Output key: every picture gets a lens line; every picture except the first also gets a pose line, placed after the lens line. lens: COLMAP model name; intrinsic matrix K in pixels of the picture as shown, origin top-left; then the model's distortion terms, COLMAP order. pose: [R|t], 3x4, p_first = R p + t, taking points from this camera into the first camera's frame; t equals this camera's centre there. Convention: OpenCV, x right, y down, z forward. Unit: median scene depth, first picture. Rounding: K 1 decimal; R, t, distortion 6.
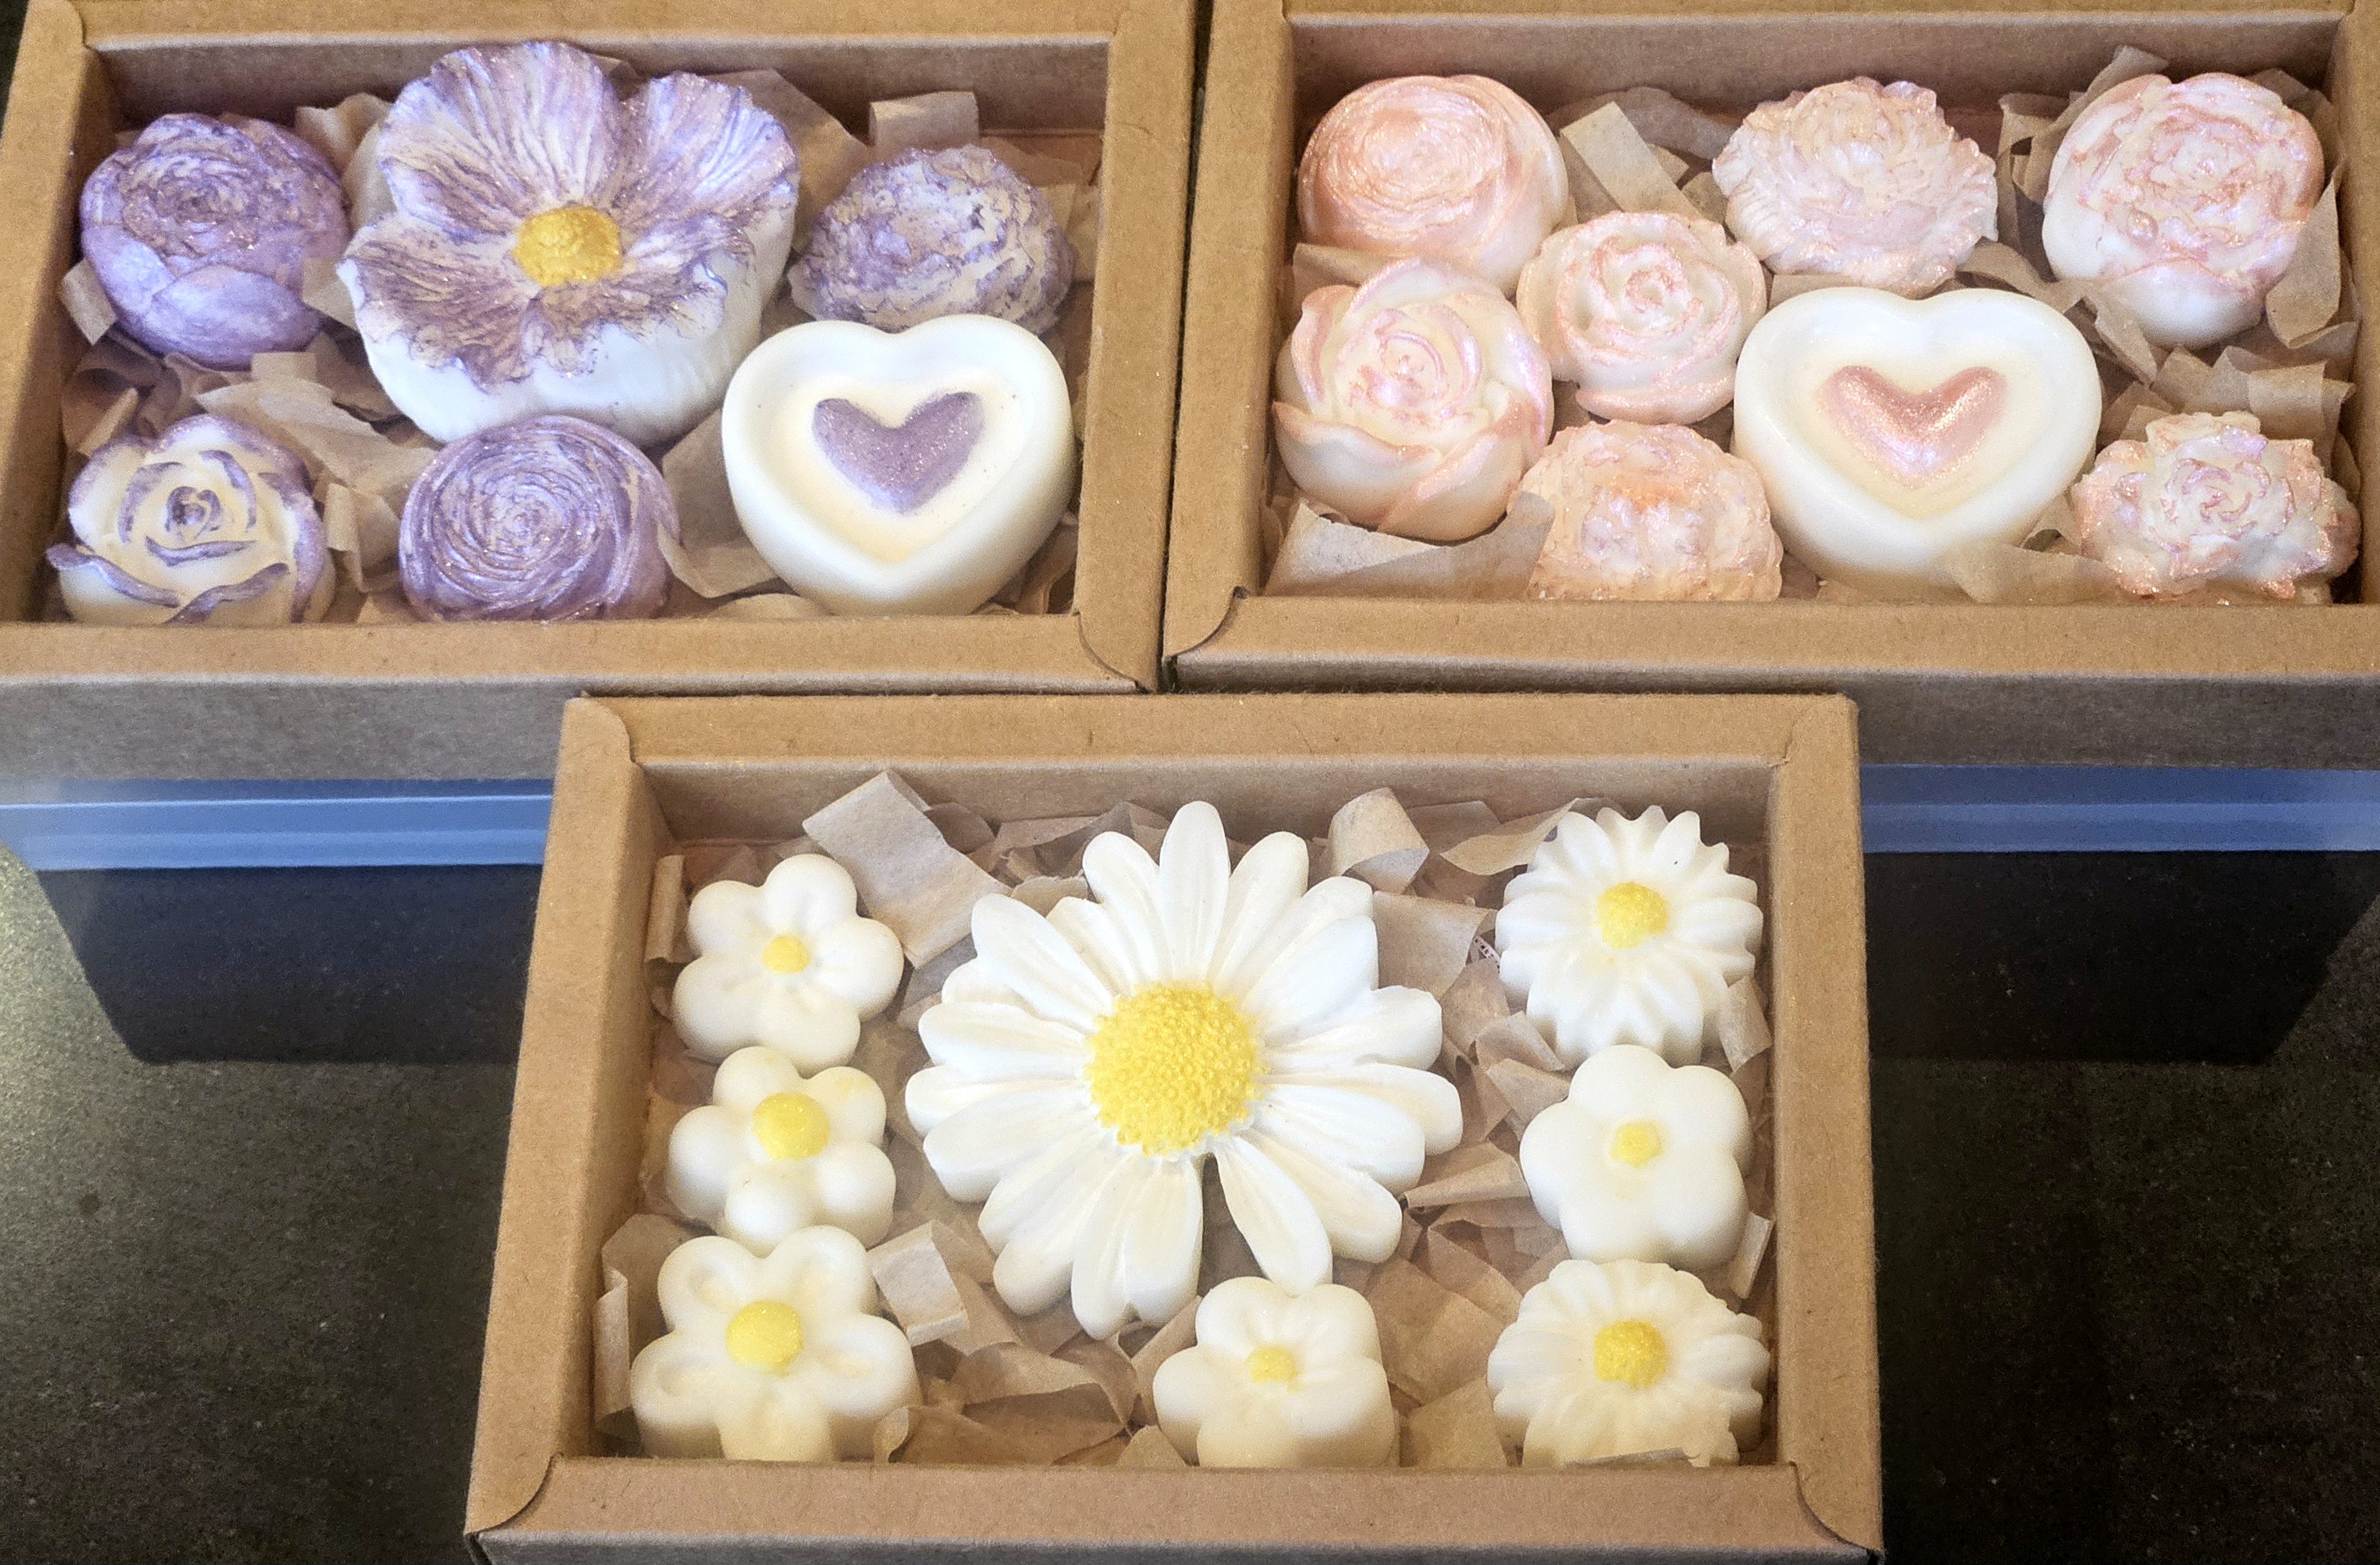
lens RADIAL K [[3842.7, 0, 1190.0], [0, 3842.7, 782.5], [0, 0, 1]] dist [-0.240685, 1.001374]
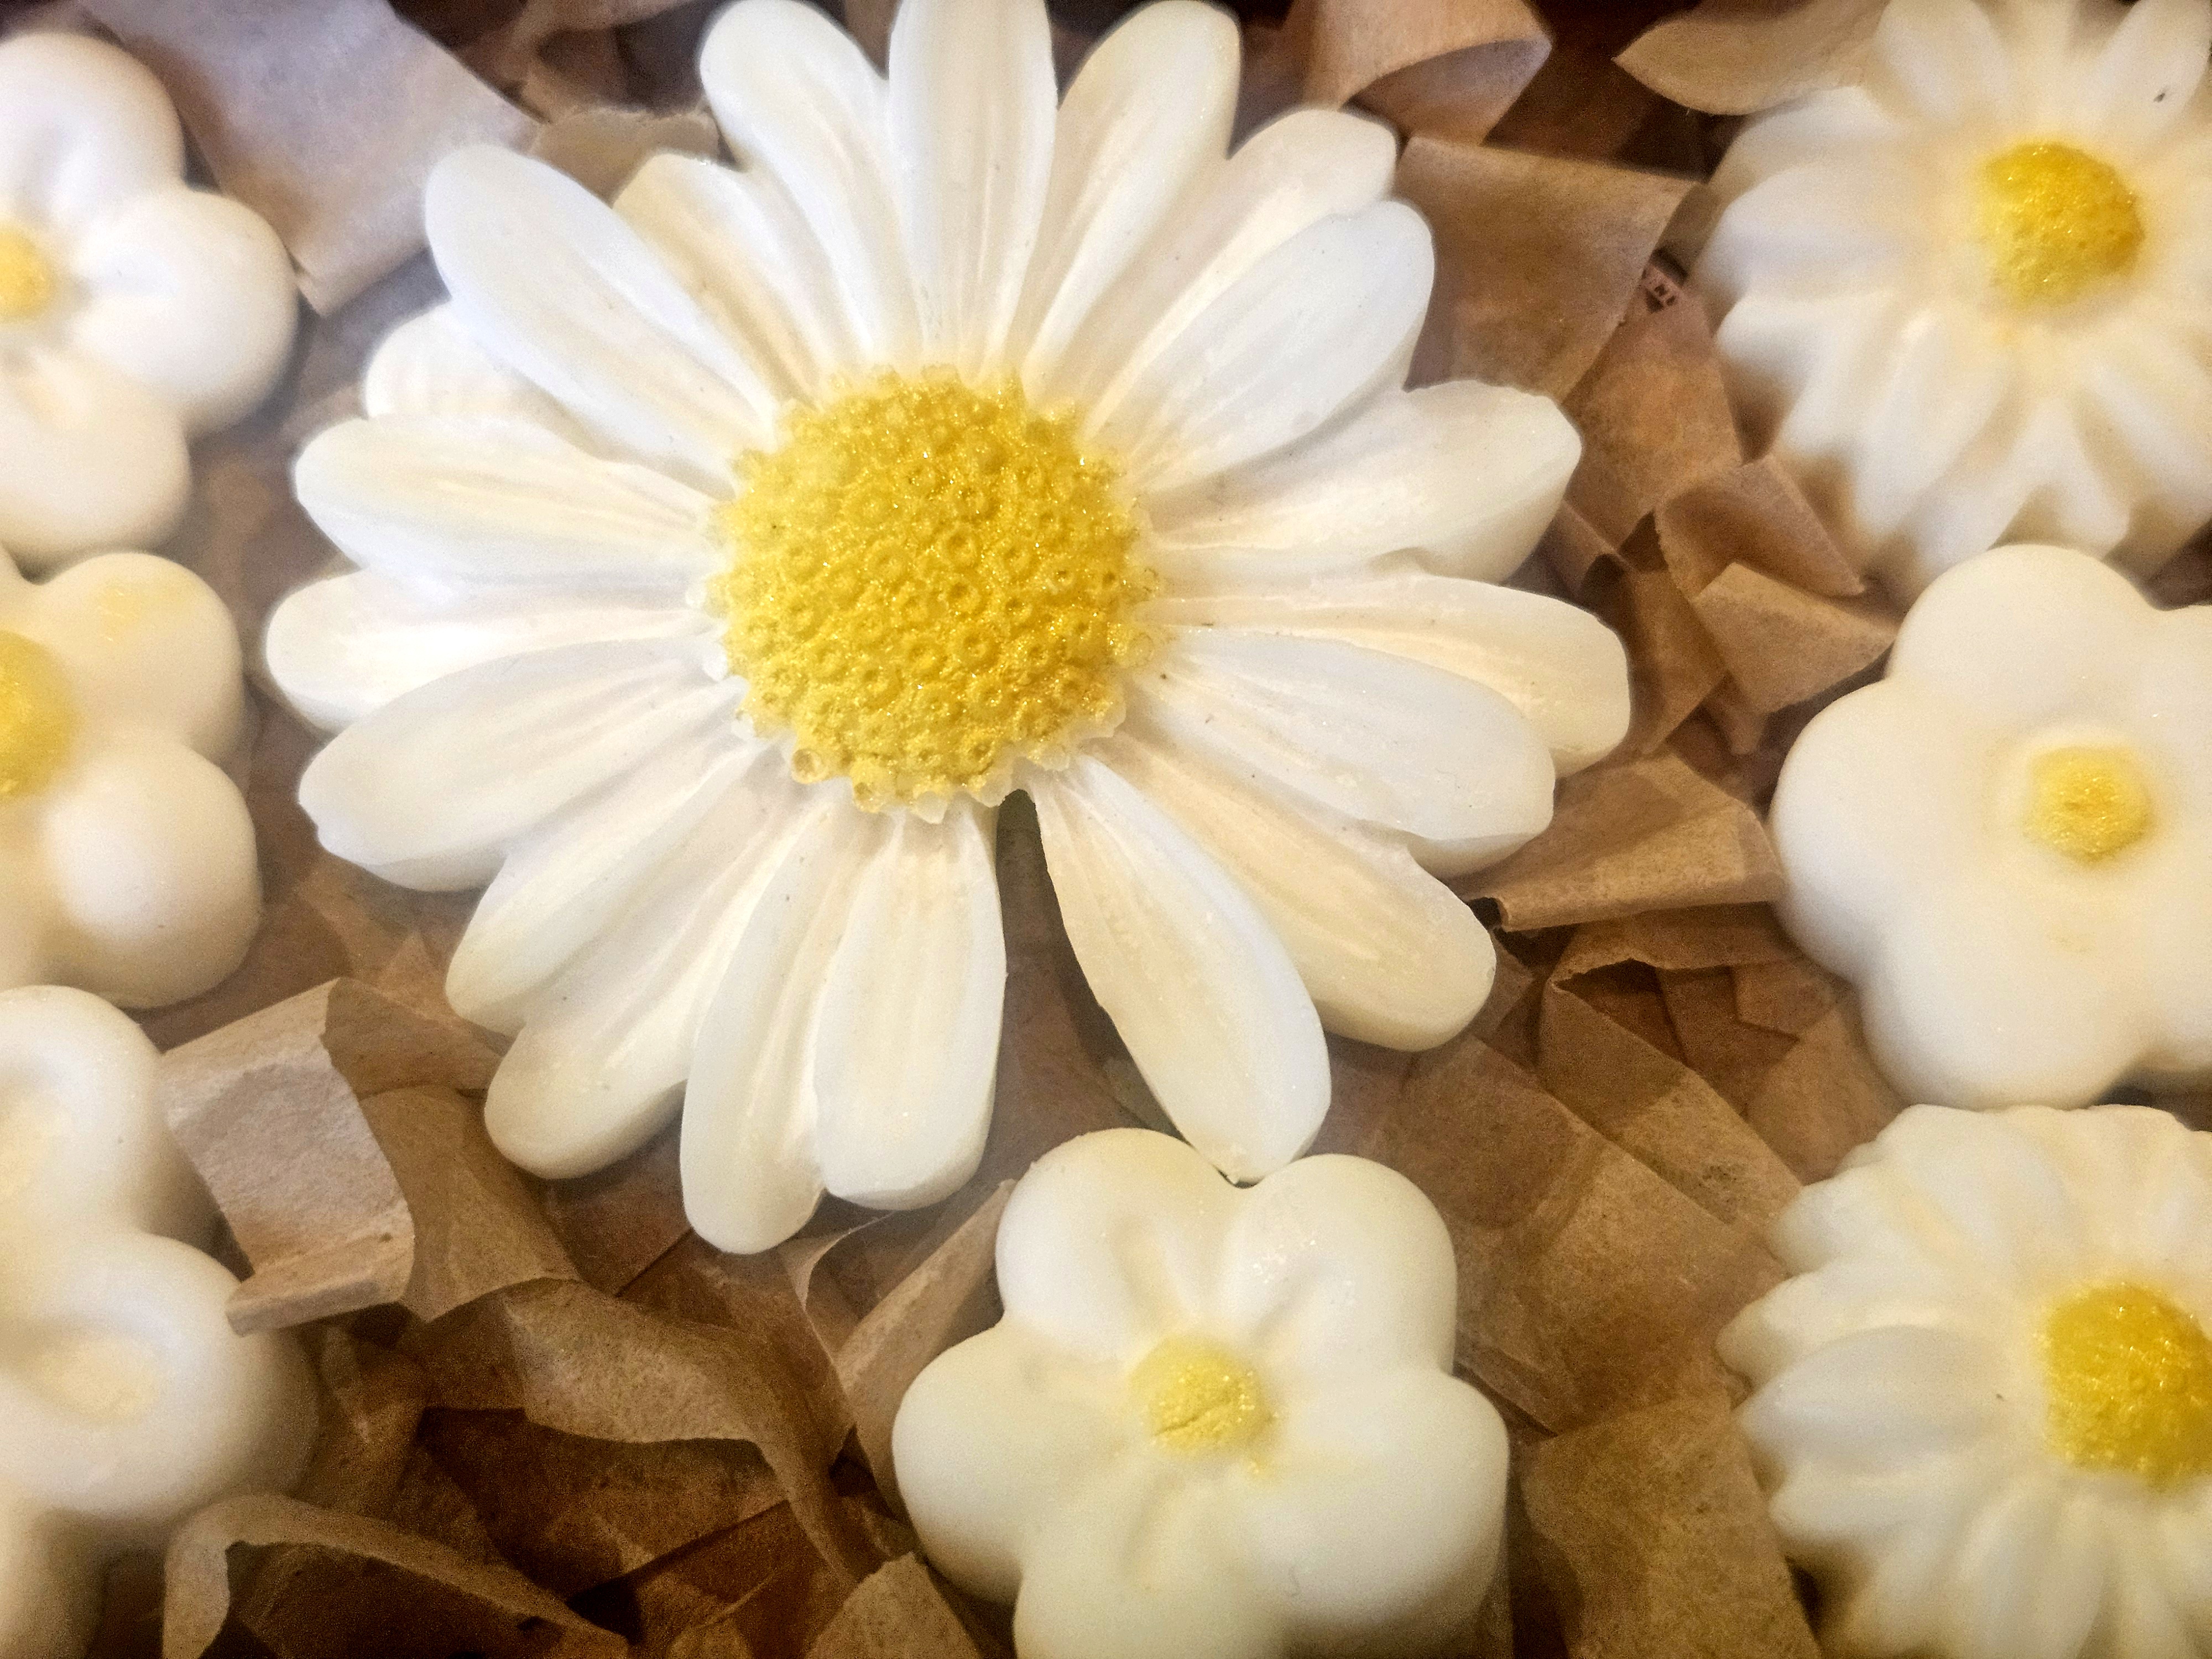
lens RADIAL K [[2984.7, 0, 1067.4], [0, 2984.7, 829.6], [0, 0, 1]] dist [0.012948, -0.045408]
pose [[0.996615, -0.009427, 0.081670, -0.015613], [-0.010908, 0.969457, 0.245020, 0.021929], [-0.081486, -0.245082, 0.966072, 0.684784]]
